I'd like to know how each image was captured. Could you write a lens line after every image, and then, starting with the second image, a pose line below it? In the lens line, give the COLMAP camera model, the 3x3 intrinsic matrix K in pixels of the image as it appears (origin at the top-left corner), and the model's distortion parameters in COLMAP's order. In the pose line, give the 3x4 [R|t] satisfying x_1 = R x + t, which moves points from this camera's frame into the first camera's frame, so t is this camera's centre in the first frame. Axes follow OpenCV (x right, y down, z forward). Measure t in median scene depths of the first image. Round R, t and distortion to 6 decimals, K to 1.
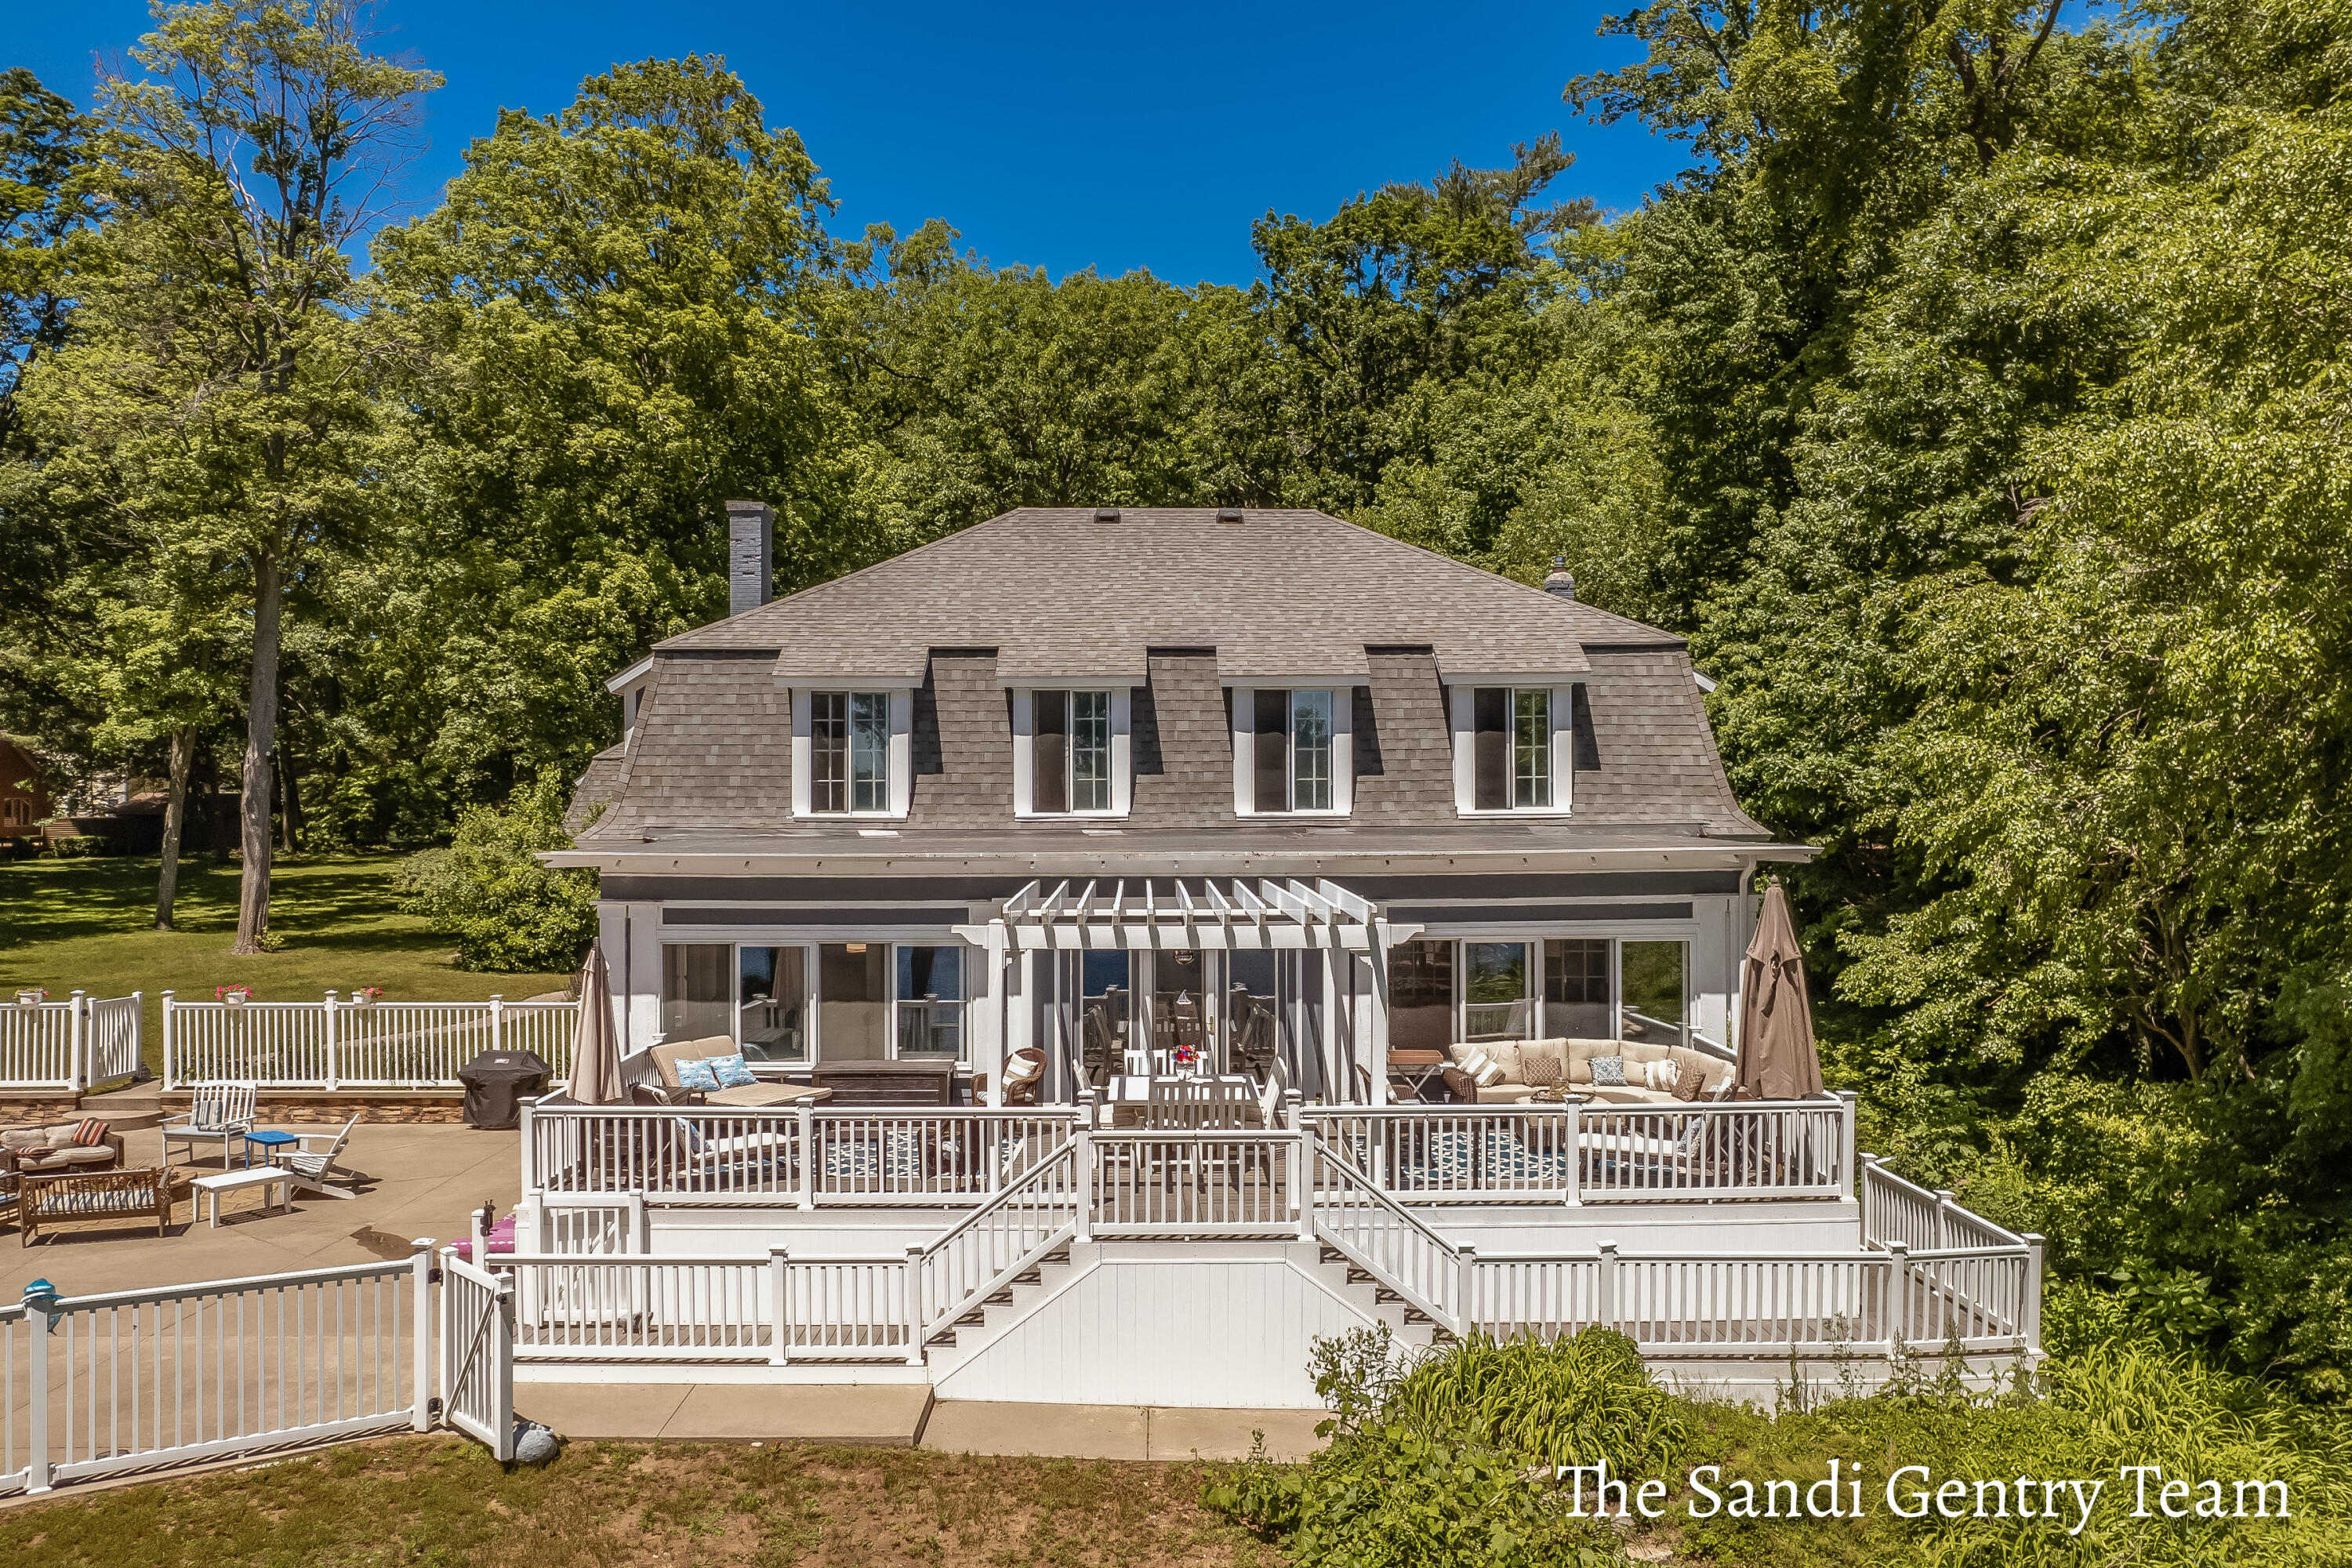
lens RADIAL K [[1808.1, 0, 1176.0], [0, 1808.1, 784.0], [0, 0, 1]] dist [-0.071261, 0.055385]
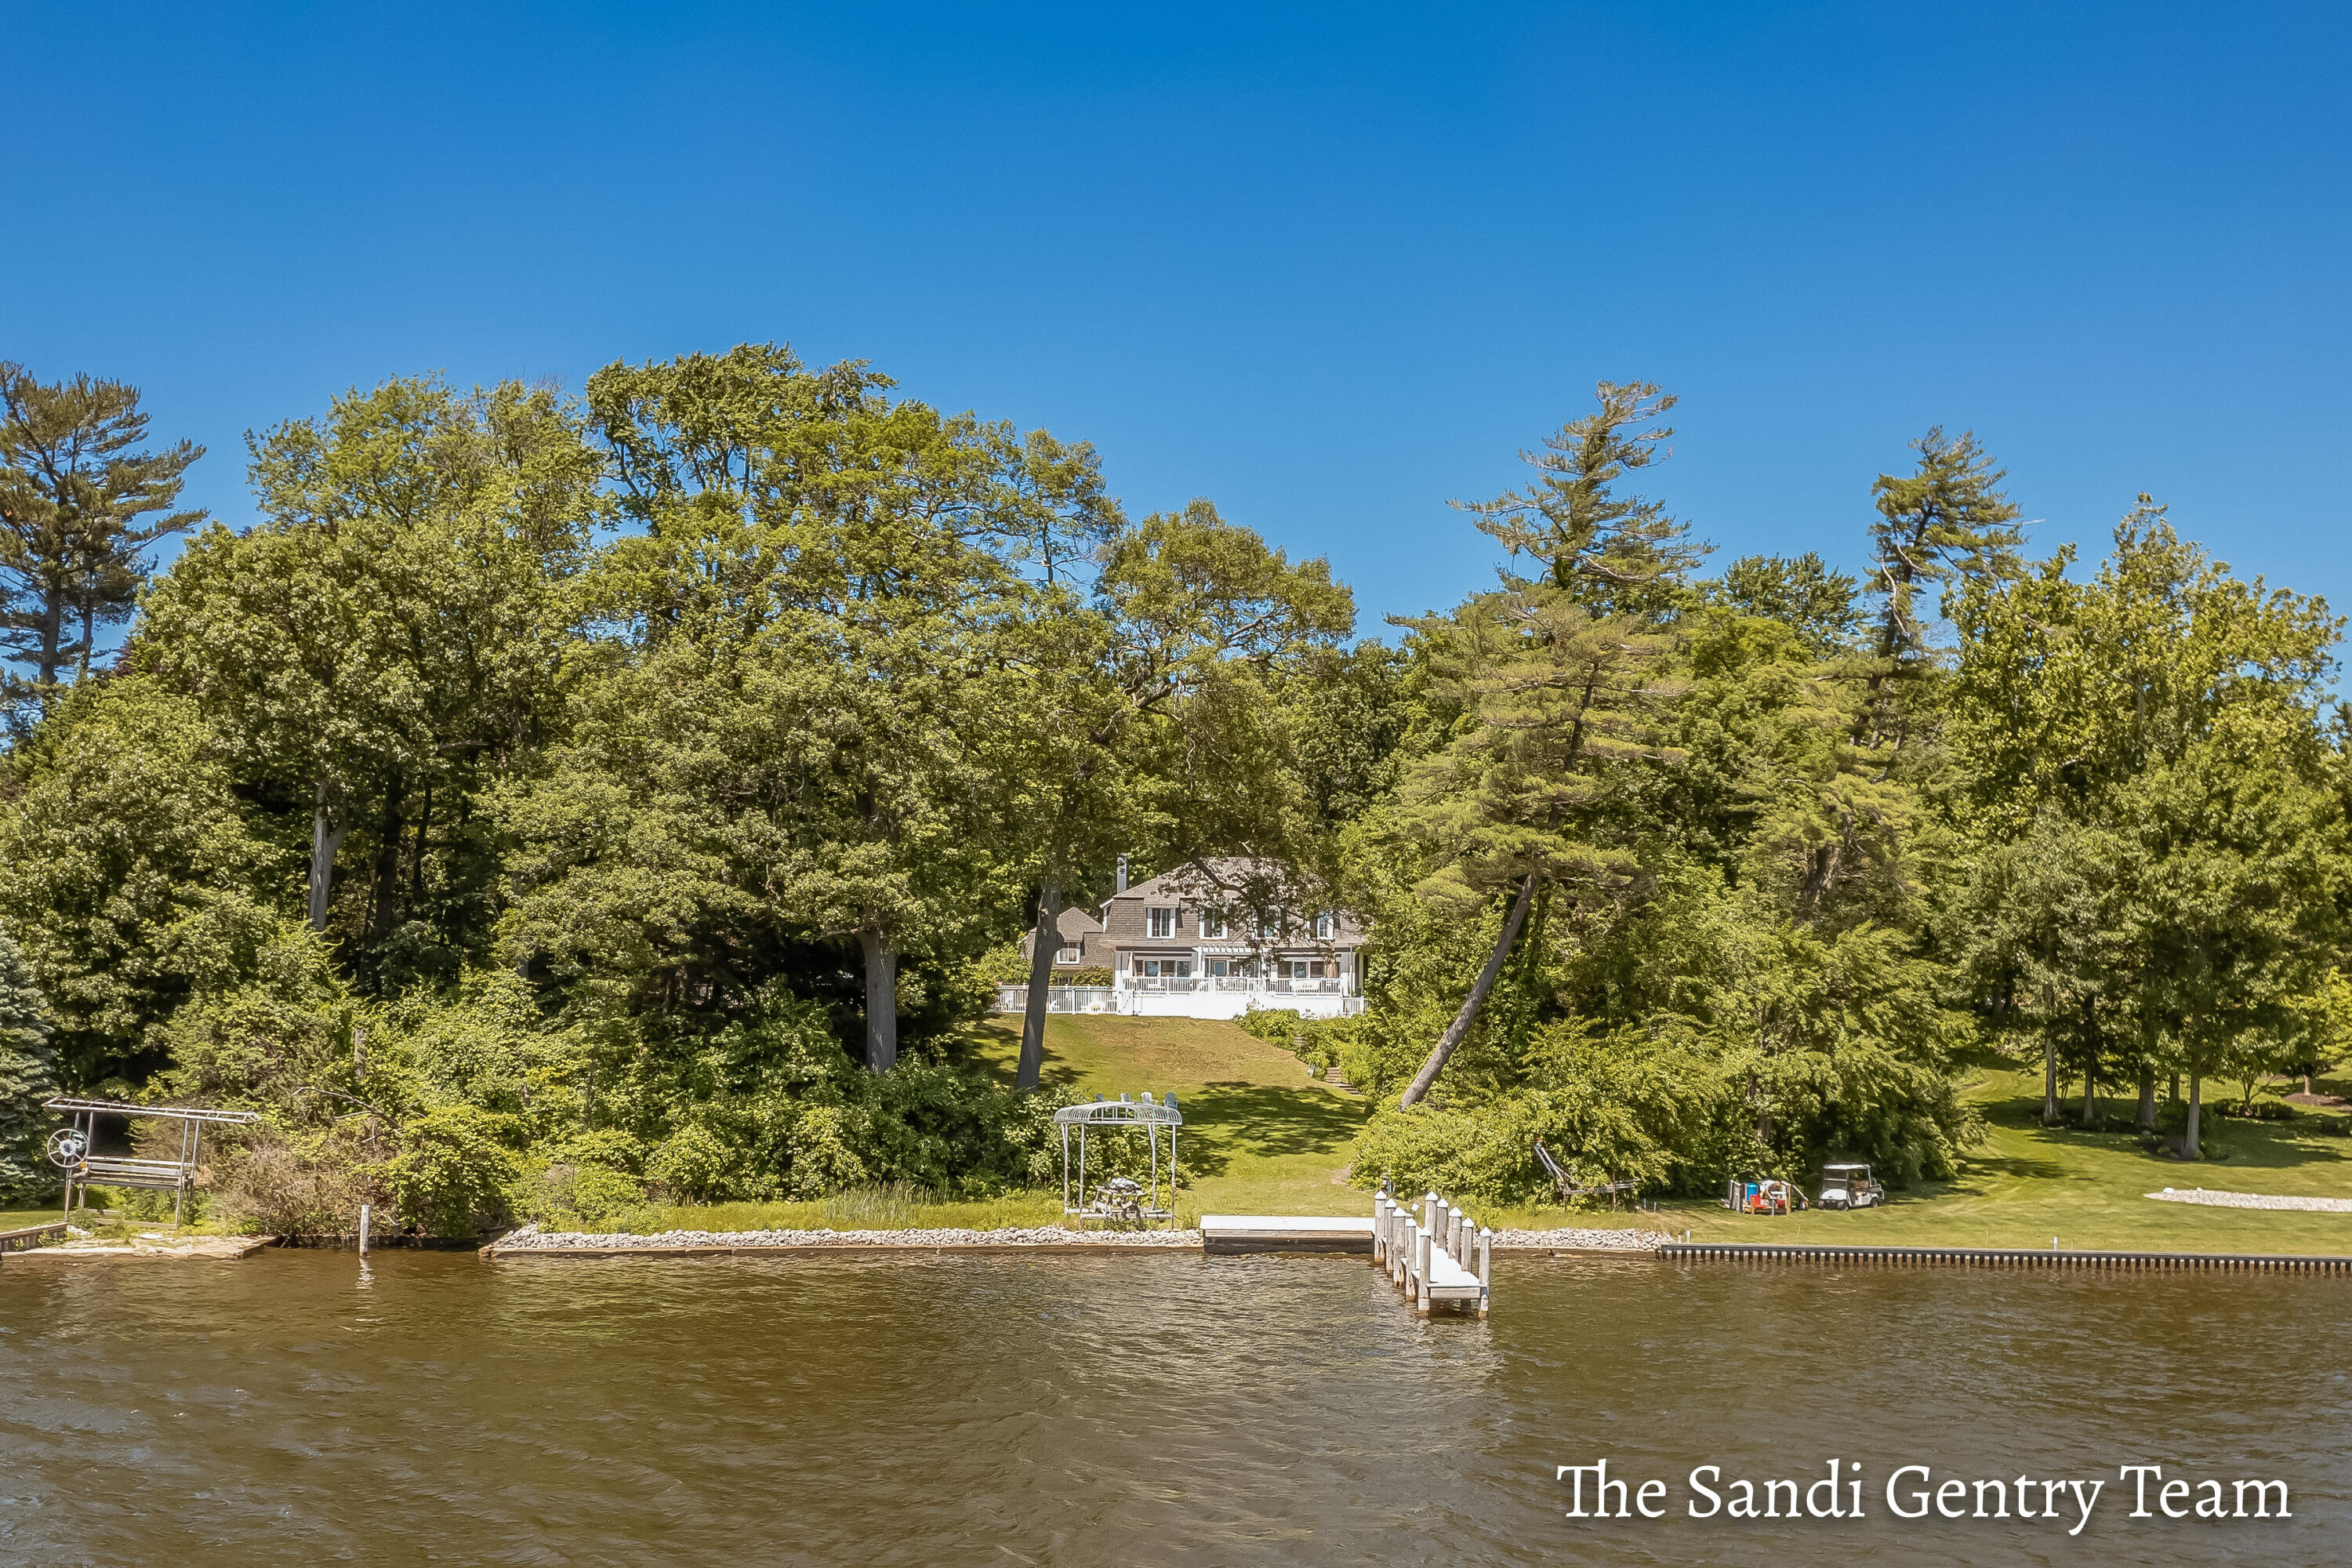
lens RADIAL K [[1808.1, 0, 1176.0], [0, 1808.1, 784.0], [0, 0, 1]] dist [-0.071261, 0.055385]
pose [[0.996370, -0.002336, -0.085099, 0.098537], [-0.007602, 0.993188, -0.116279, 0.069179], [0.084791, 0.116504, 0.989564, -1.475777]]
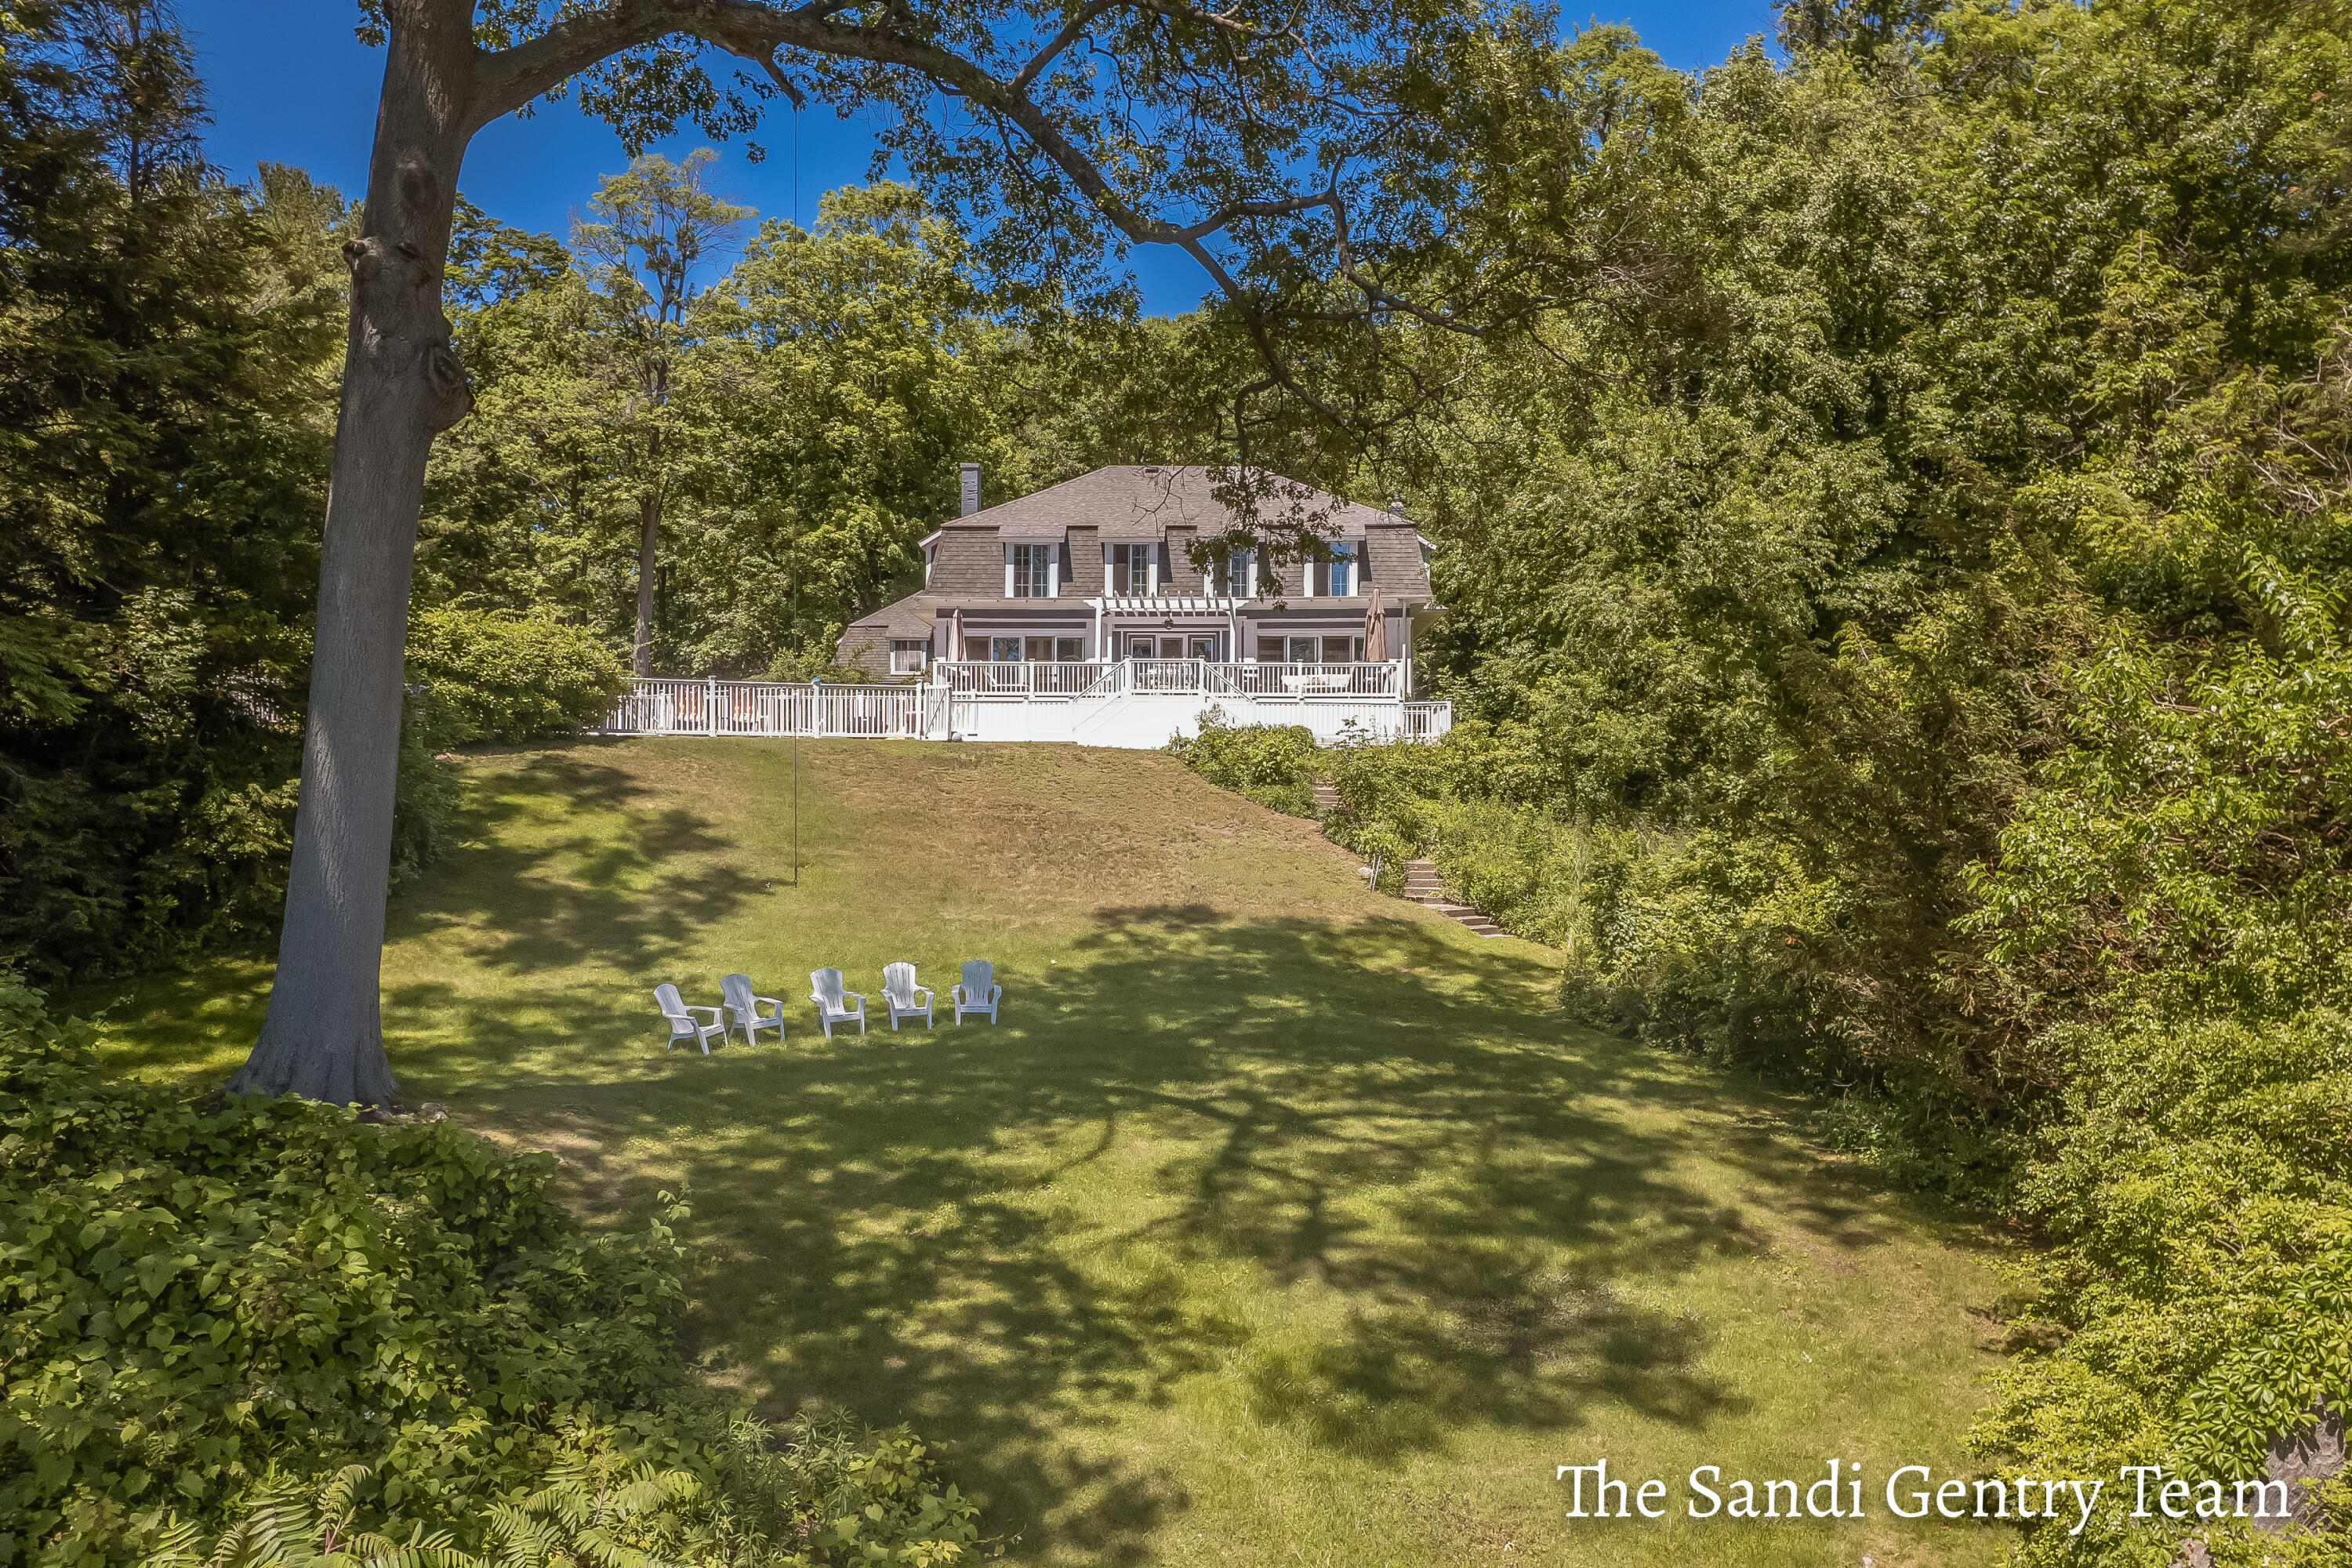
lens RADIAL K [[1662.0, 0, 1177.4], [0, 1662.0, 730.2], [0, 0, 1]] dist [0.000225, -0.000020]
pose [[0.998967, 0.004117, -0.045262, 0.042402], [-0.004663, 0.999918, -0.011952, 0.091796], [0.045209, 0.012150, 0.998904, -0.473379]]
